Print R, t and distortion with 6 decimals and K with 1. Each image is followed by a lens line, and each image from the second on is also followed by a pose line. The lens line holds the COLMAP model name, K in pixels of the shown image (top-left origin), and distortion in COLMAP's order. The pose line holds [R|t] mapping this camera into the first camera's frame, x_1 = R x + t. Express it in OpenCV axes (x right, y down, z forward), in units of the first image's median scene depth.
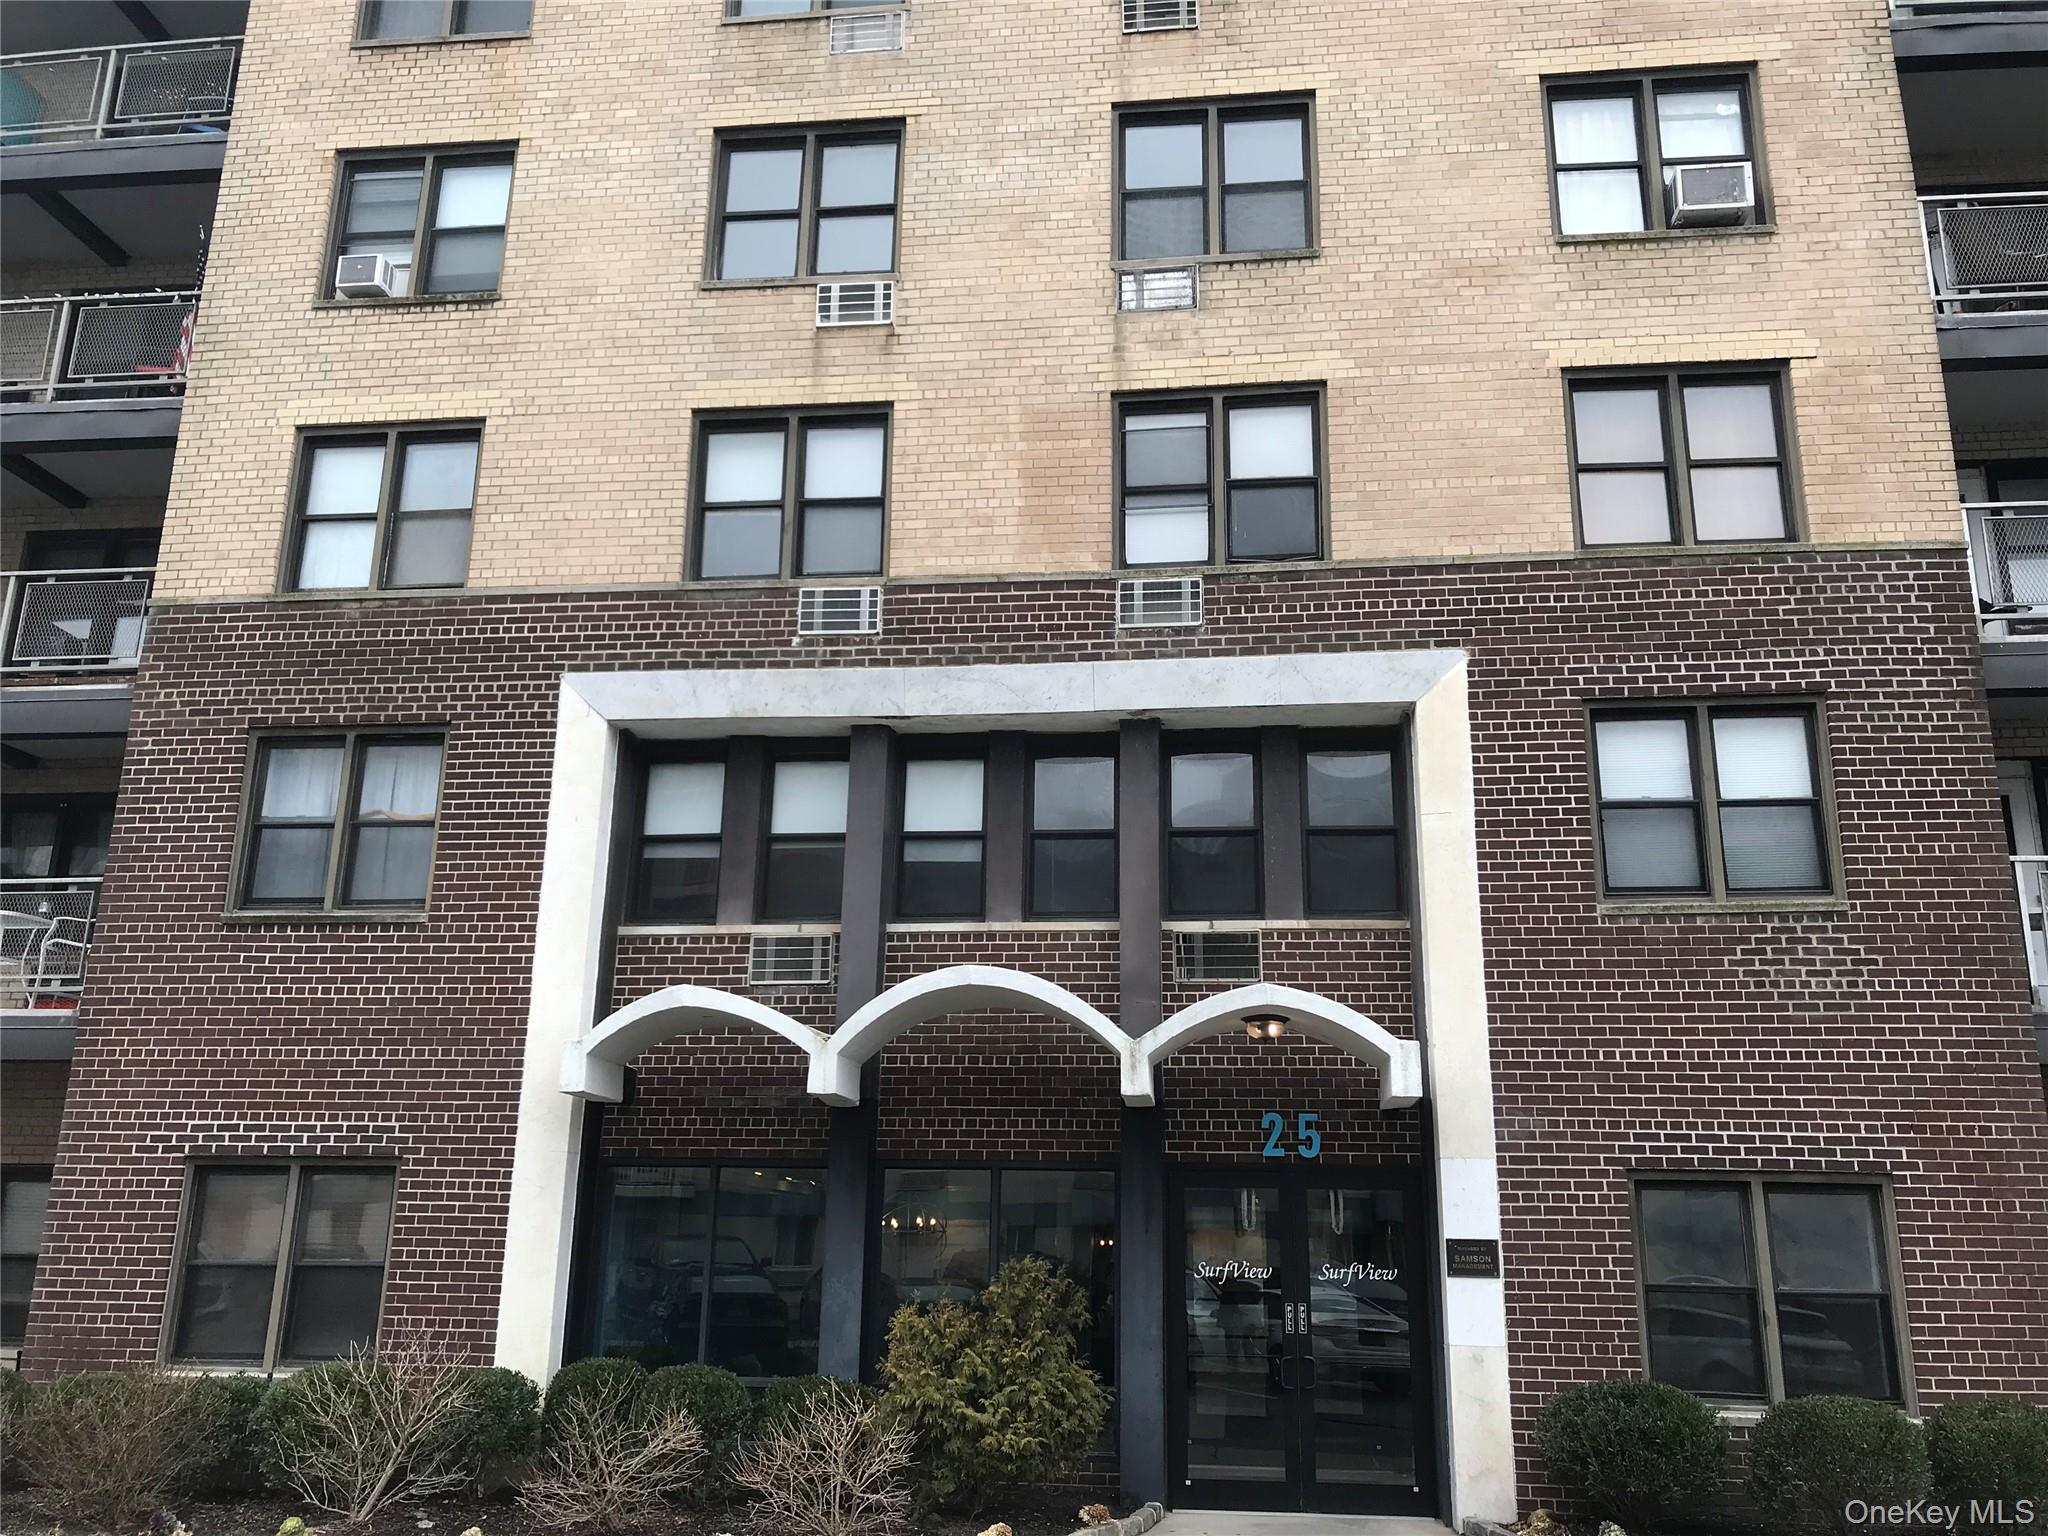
lens RADIAL K [[1537.8, 0, 1024.4], [0, 1537.8, 845.7], [0, 0, 1]] dist [0.025512, -0.003655]
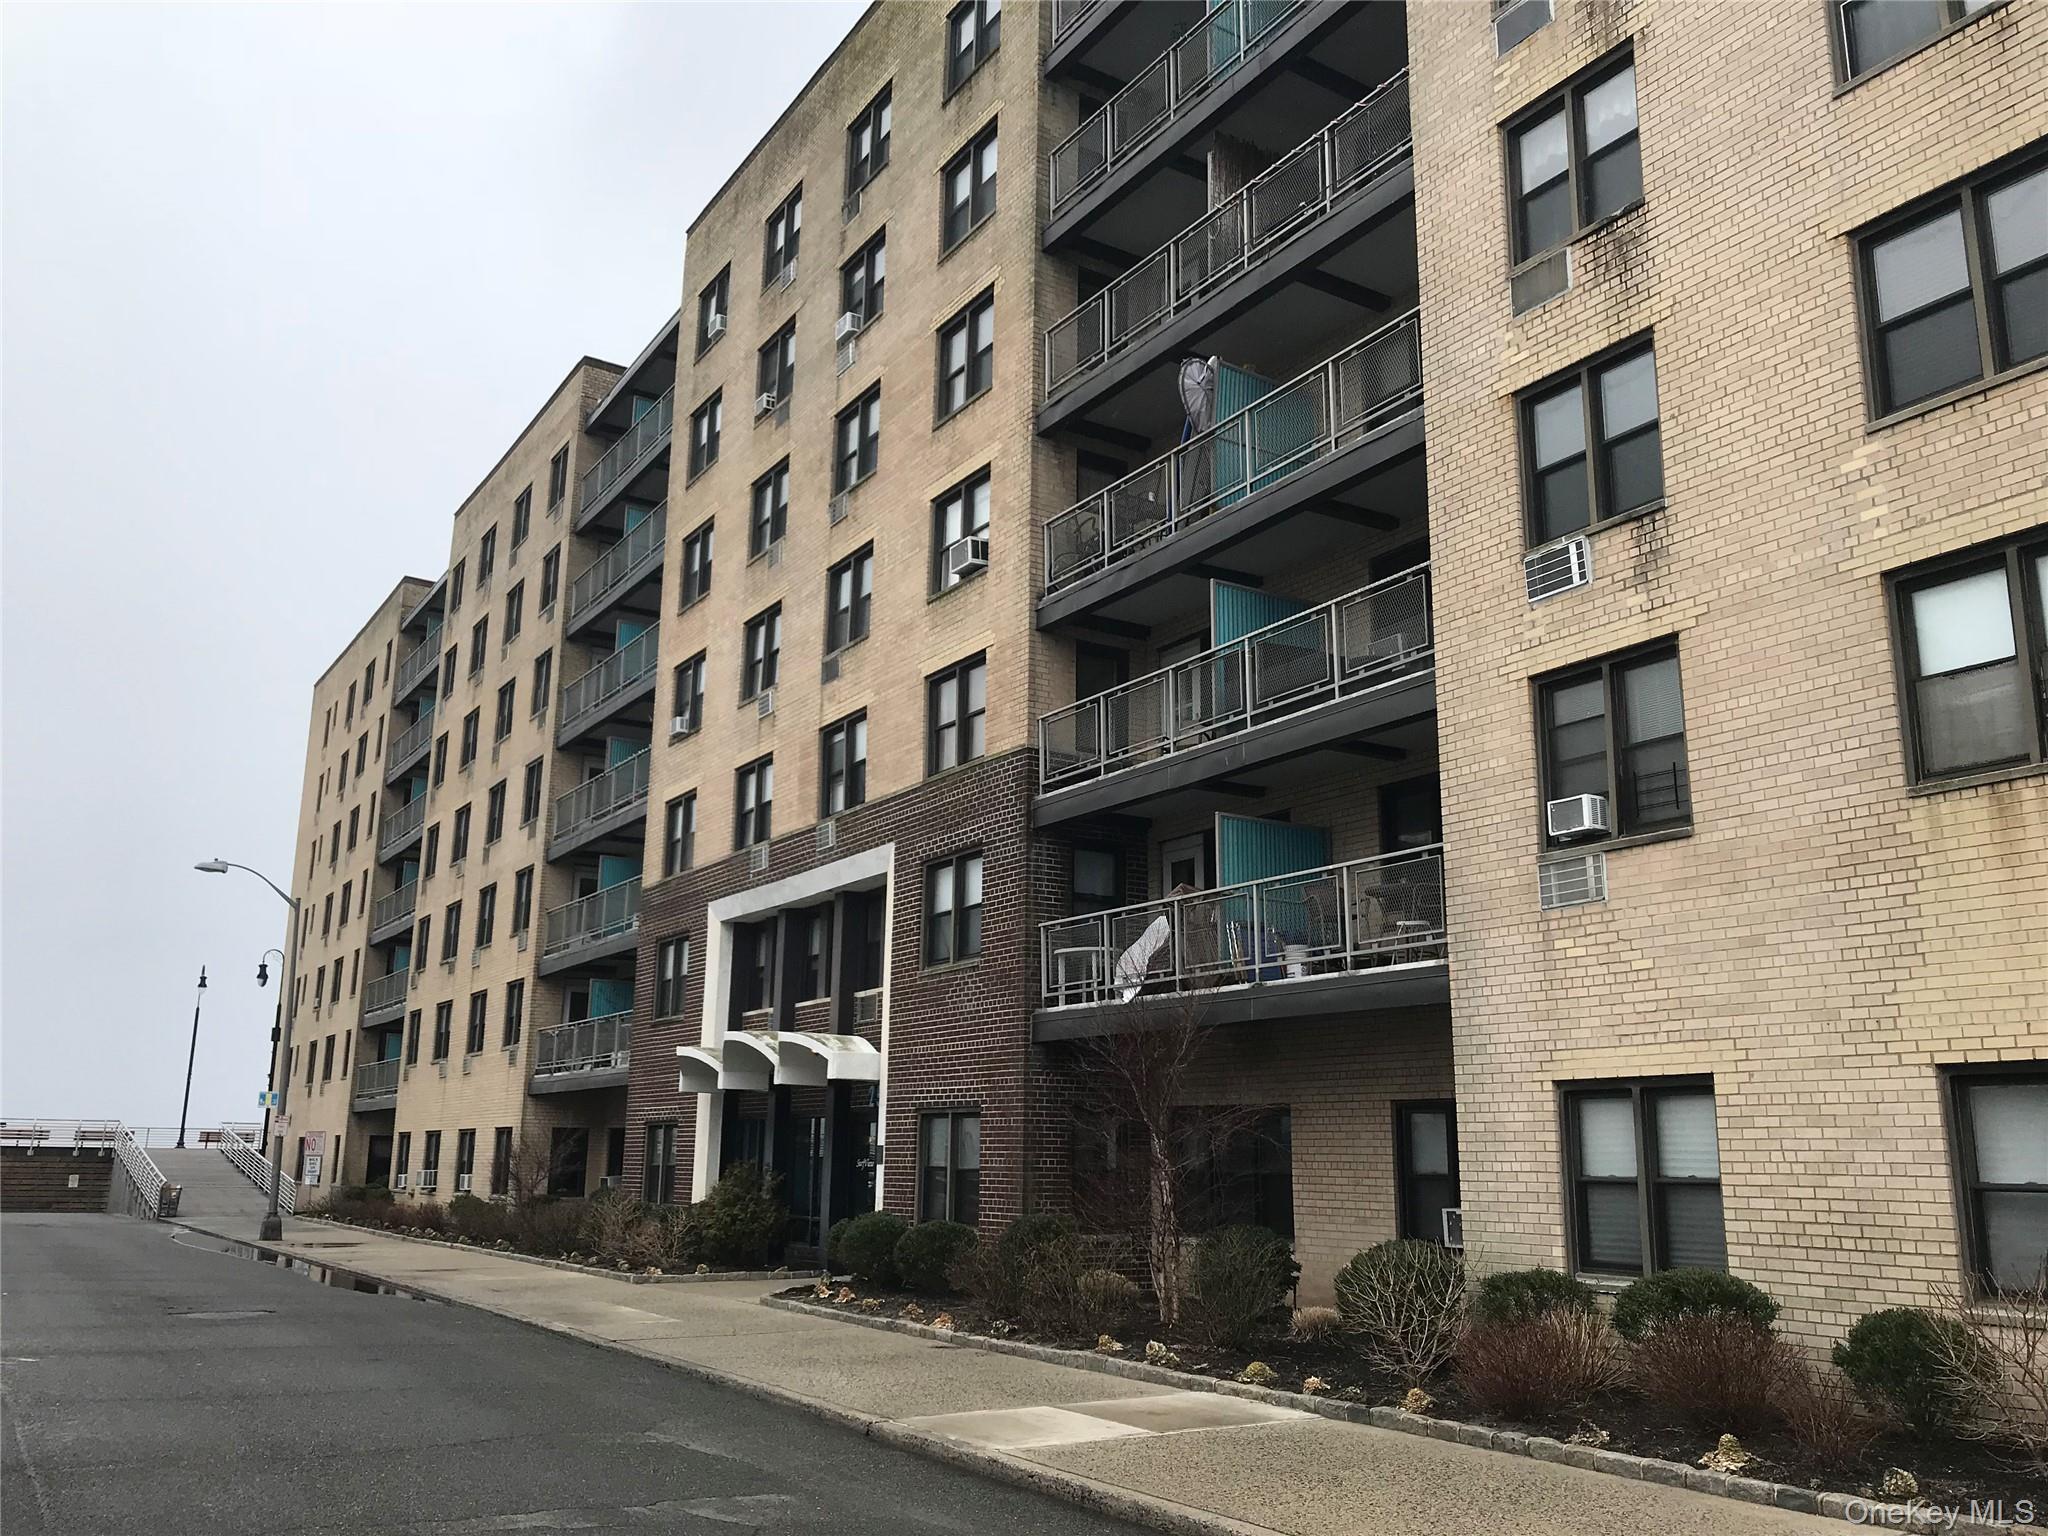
lens RADIAL K [[1673.4, 0, 1024.0], [0, 1673.4, 768.0], [0, 0, 1]] dist [-0.049031, -0.004945]
pose [[0.621611, -0.189171, -0.760141, 1.364191], [0.204213, 0.975981, -0.075889, -0.016945], [0.756239, -0.108057, 0.645311, -0.156294]]
